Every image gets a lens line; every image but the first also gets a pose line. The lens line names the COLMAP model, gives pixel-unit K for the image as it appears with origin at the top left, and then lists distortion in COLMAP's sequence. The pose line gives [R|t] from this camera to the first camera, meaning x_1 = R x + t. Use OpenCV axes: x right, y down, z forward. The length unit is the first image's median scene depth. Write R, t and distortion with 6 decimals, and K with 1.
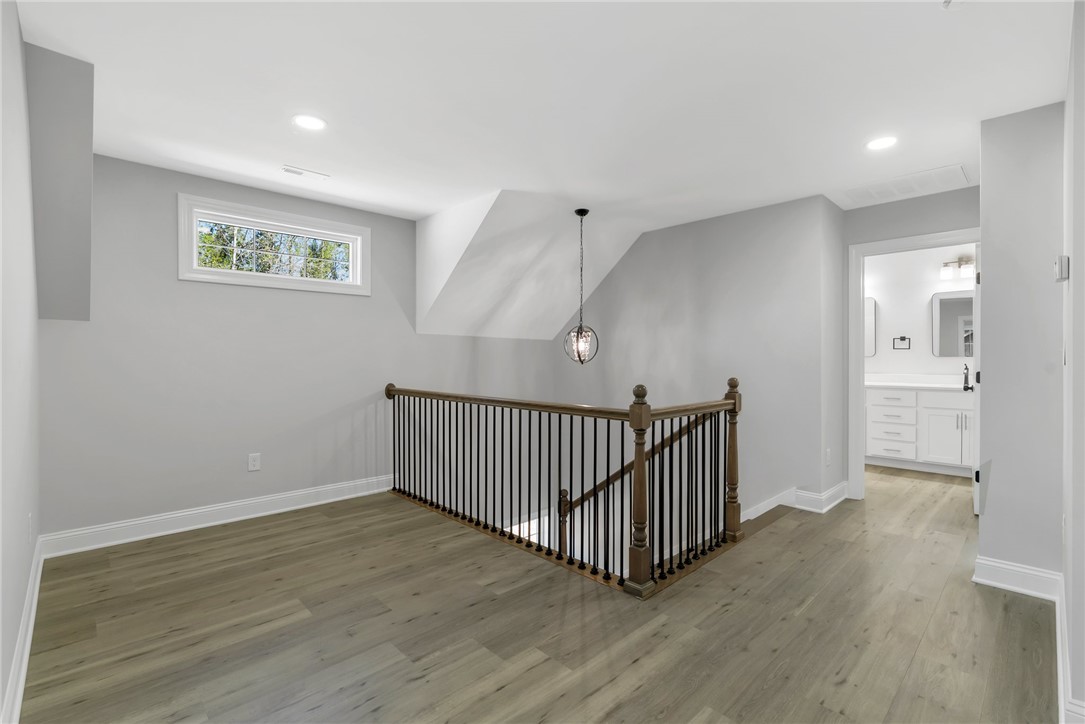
lens RADIAL K [[489.8, 0, 546.0], [0, 489.8, 364.7], [0, 0, 1]] dist [-0.003608, 0.002293]
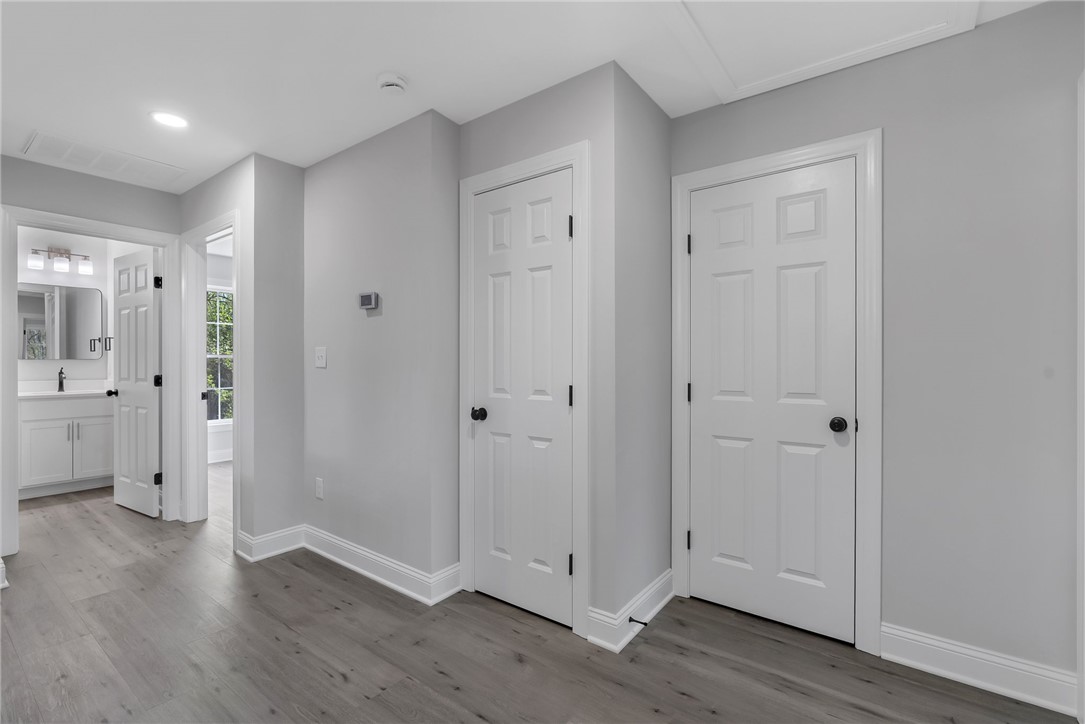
lens RADIAL K [[489.8, 0, 541.7], [0, 489.8, 363.7], [0, 0, 1]] dist [-0.003608, 0.002293]
pose [[-0.160516, 0.003519, 0.987027, -0.210643], [0.006170, 0.999978, -0.002562, -0.001394], [-0.987014, 0.005679, -0.160534, 0.332681]]
